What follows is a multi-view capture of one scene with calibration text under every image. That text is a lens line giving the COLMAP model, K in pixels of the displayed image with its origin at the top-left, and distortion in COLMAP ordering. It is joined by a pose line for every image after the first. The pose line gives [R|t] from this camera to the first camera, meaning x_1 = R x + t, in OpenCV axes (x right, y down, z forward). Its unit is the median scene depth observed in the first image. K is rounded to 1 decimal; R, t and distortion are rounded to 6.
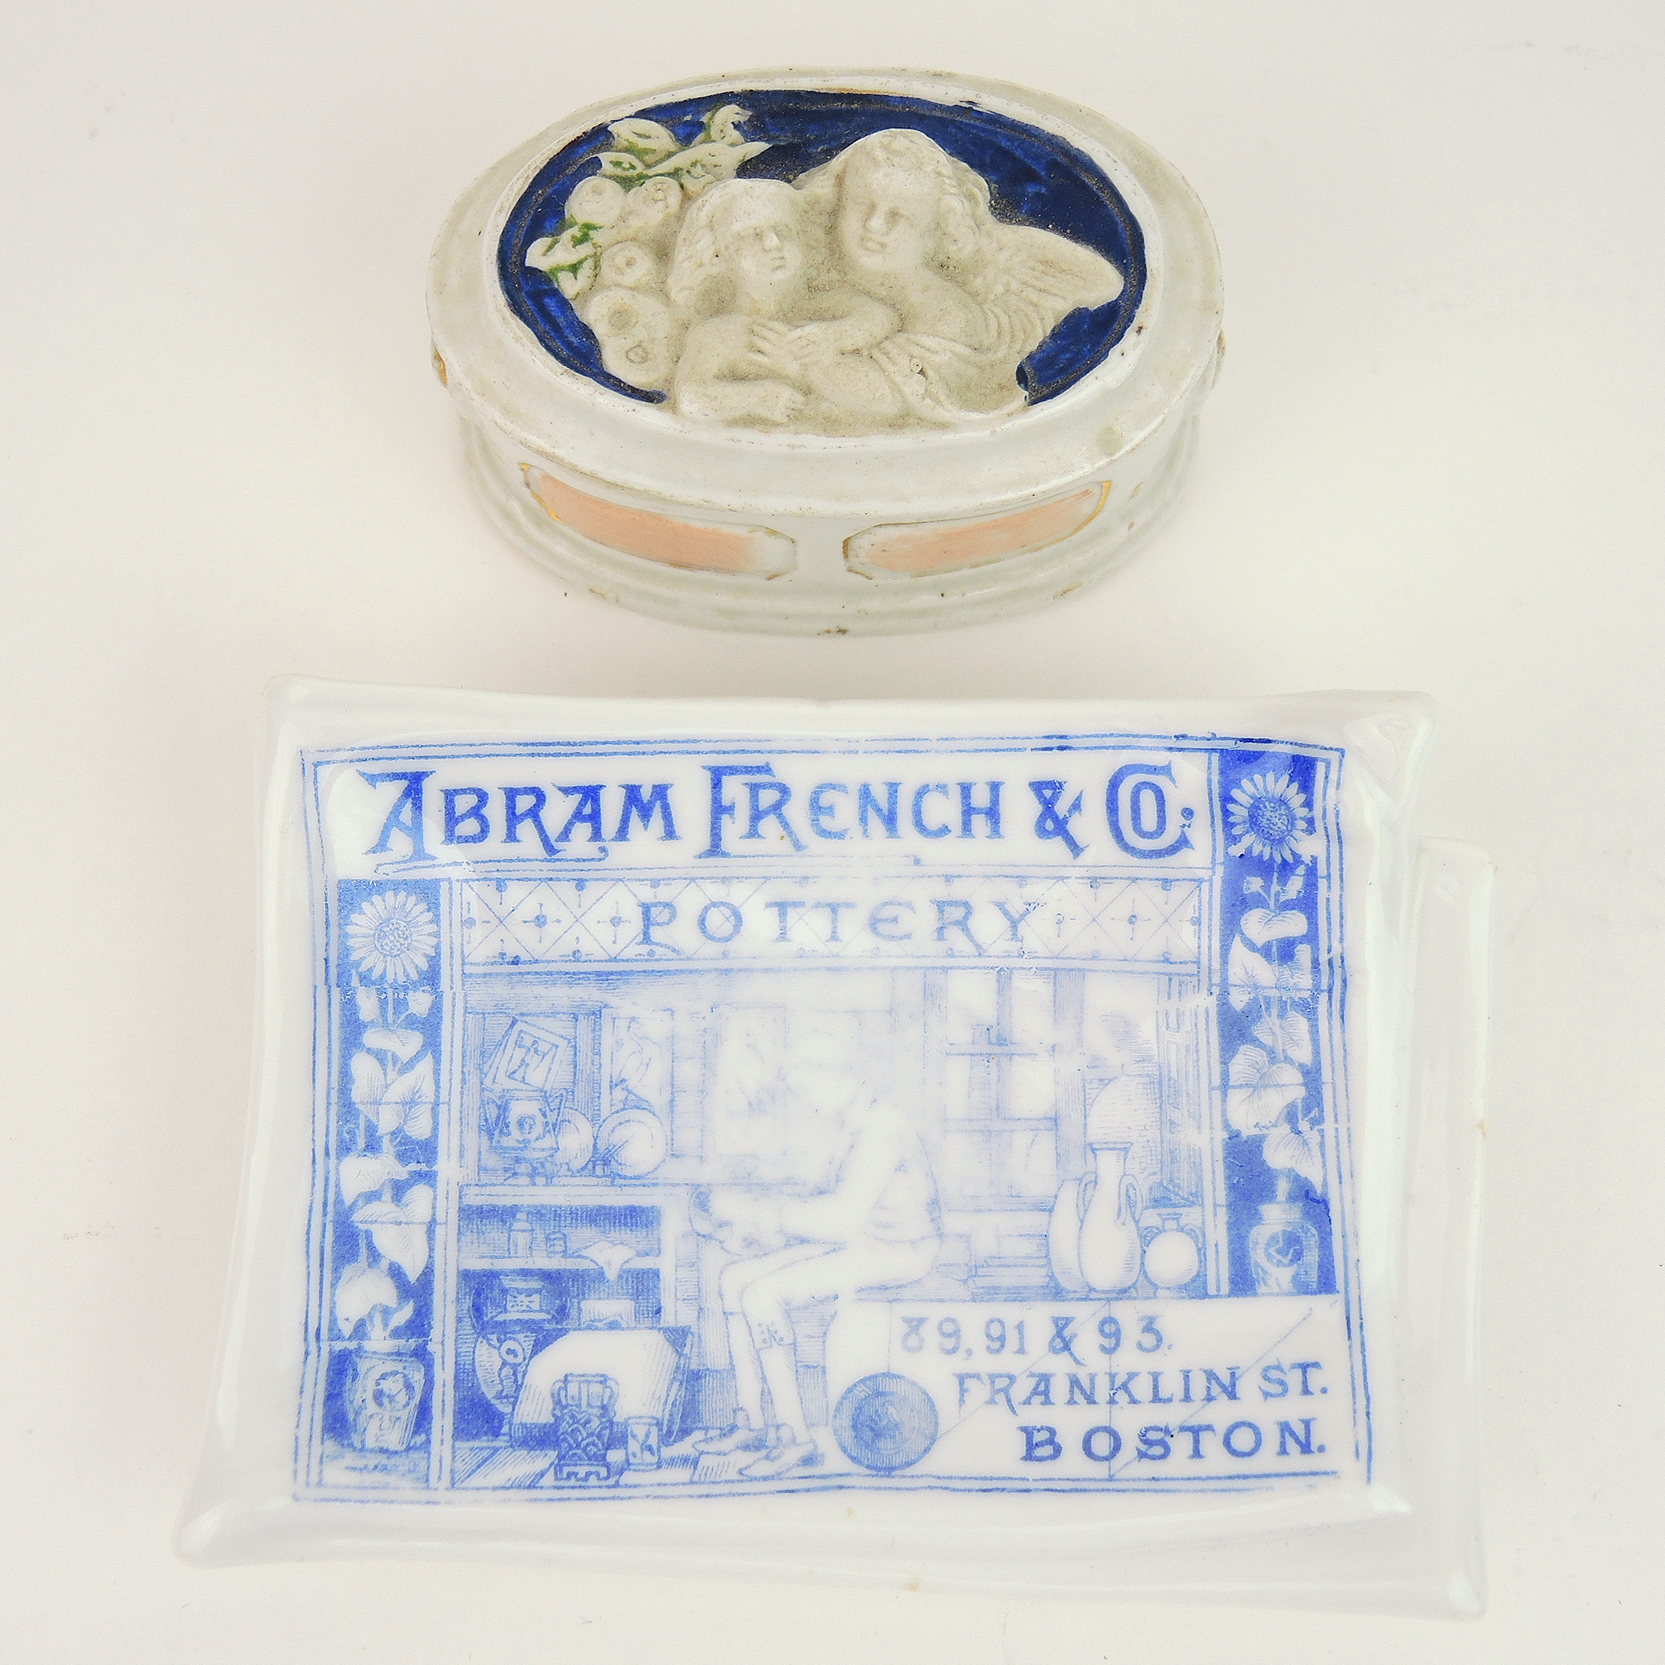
lens RADIAL K [[1867.8, 0, 832.5], [0, 1867.8, 832.5], [0, 0, 1]] dist [-0.070305, -0.005552]
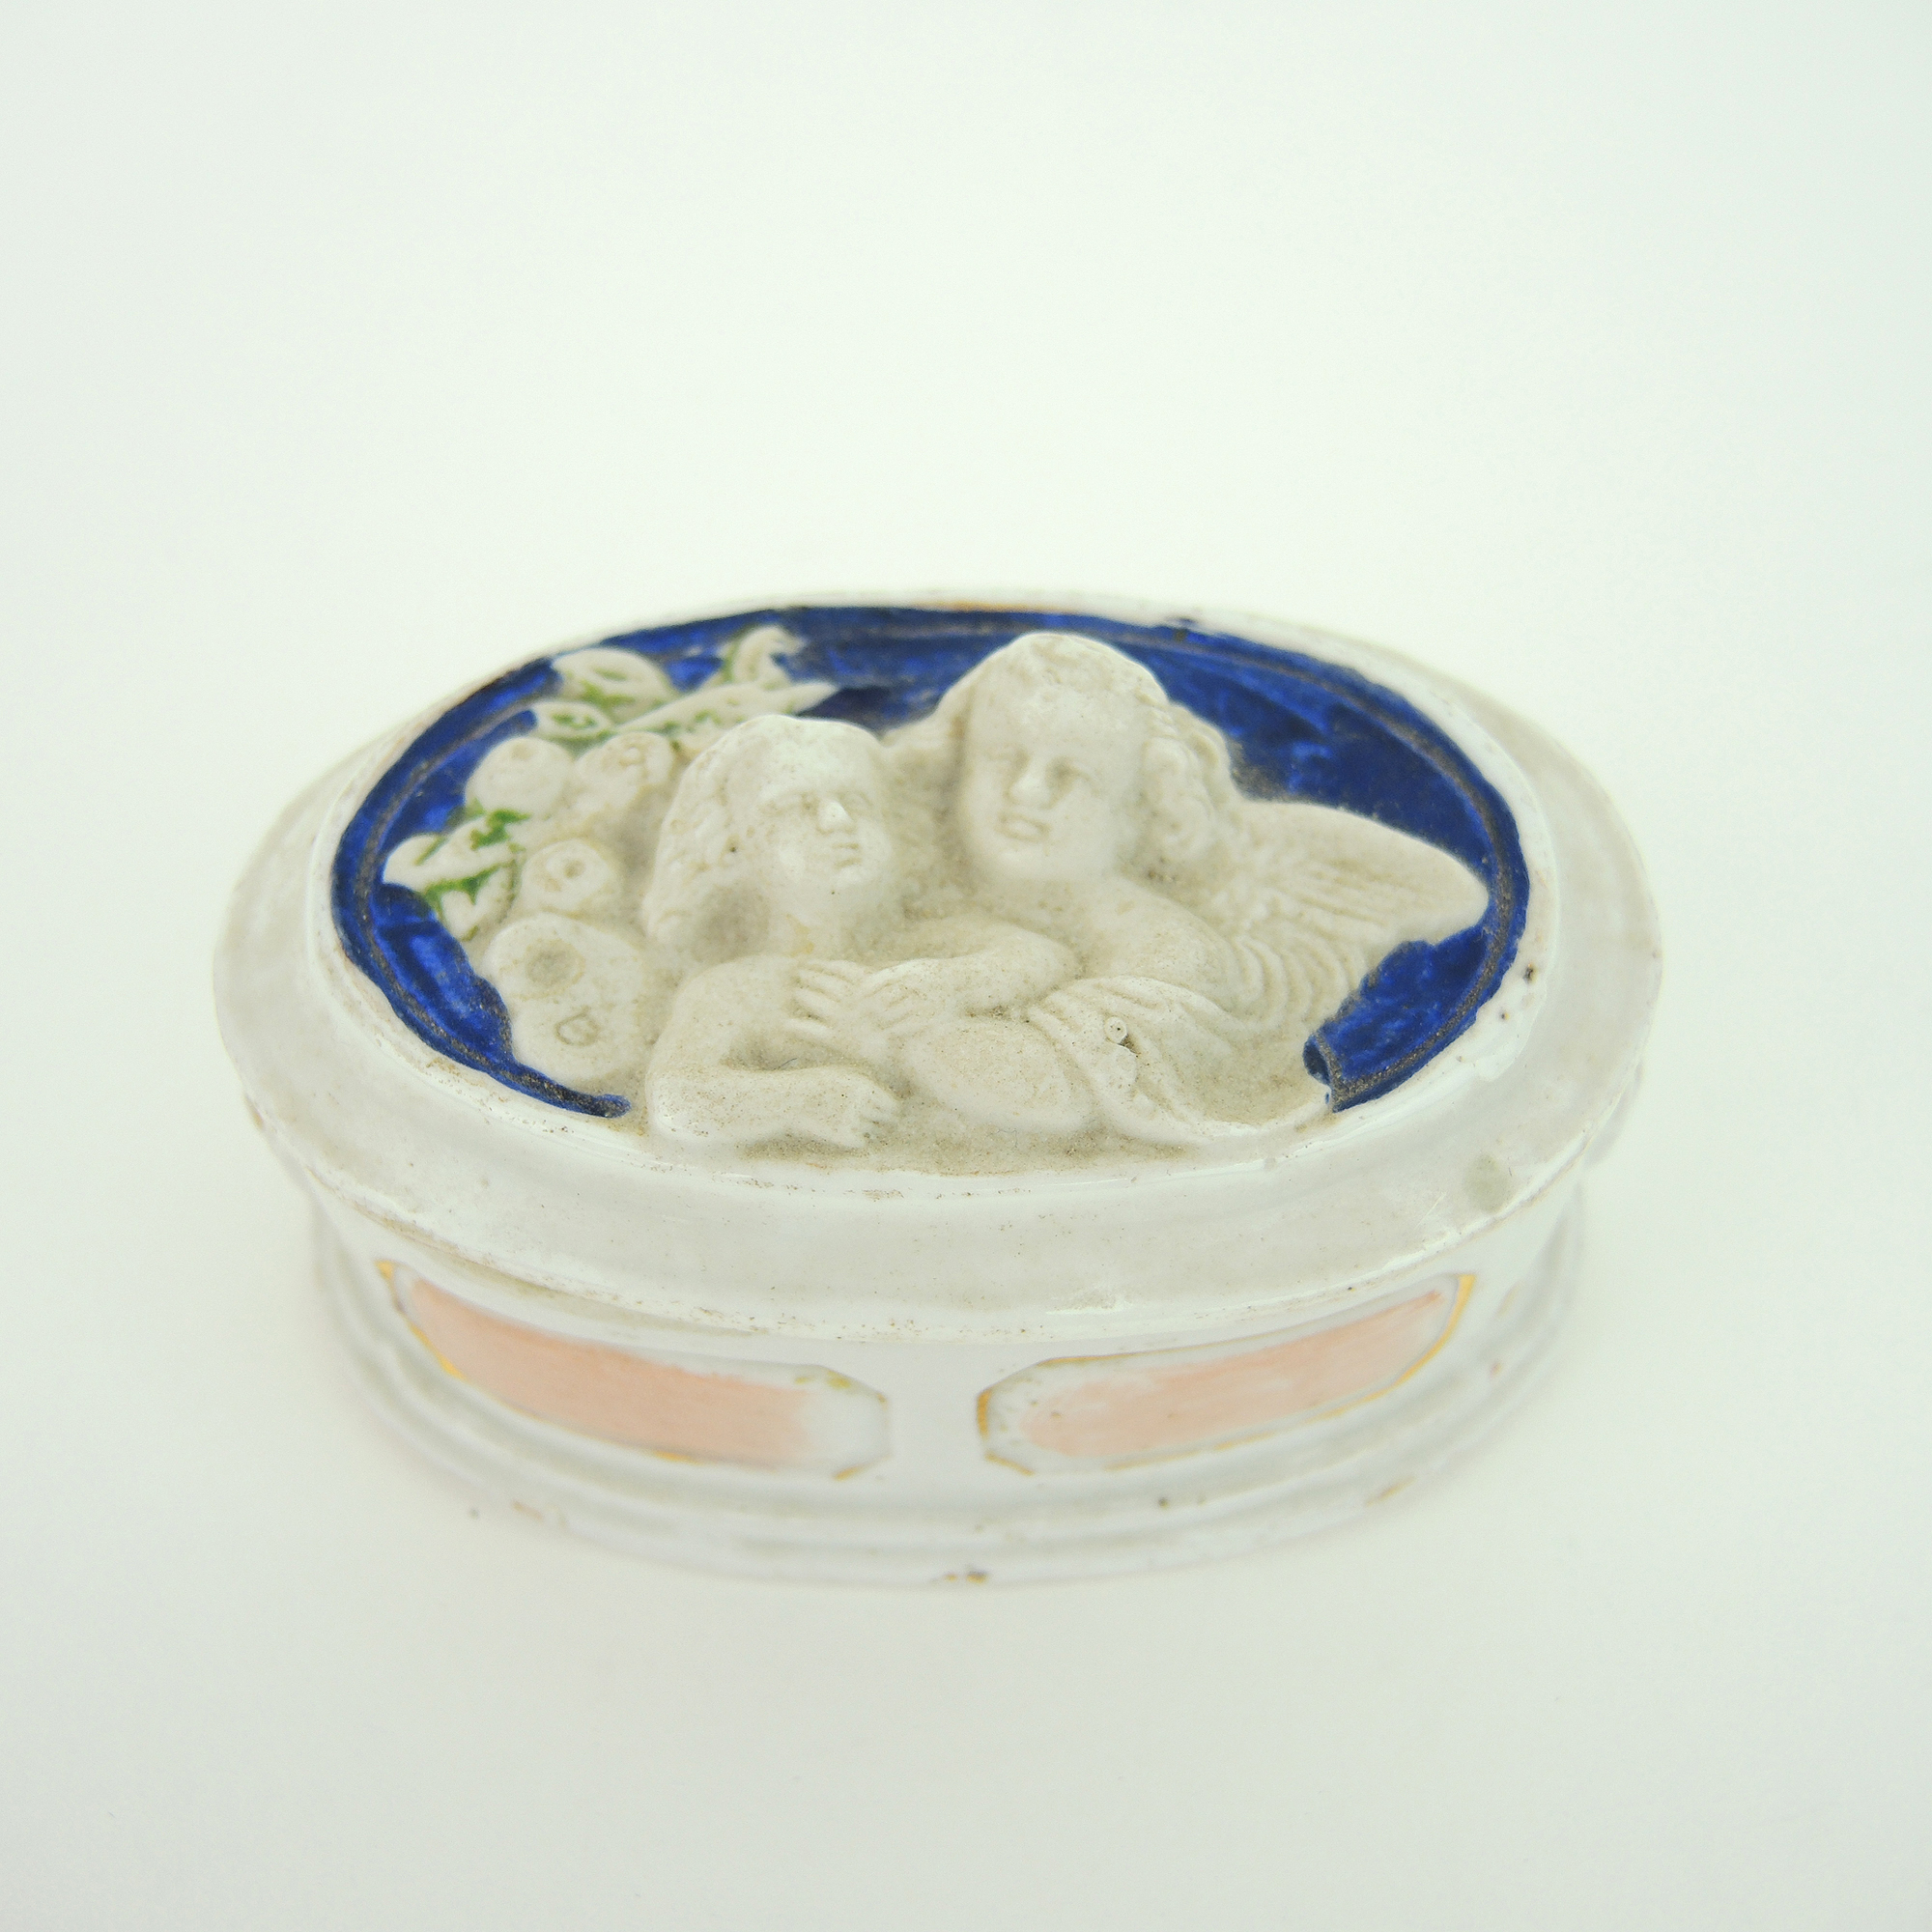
lens RADIAL K [[2167.4, 0, 966.0], [0, 2167.4, 966.0], [0, 0, 1]] dist [-0.070305, -0.005552]
pose [[0.999854, -0.015036, 0.008072, -0.000633], [0.016980, 0.923806, -0.382484, -0.038699], [-0.001706, 0.382565, 0.923927, 0.420673]]
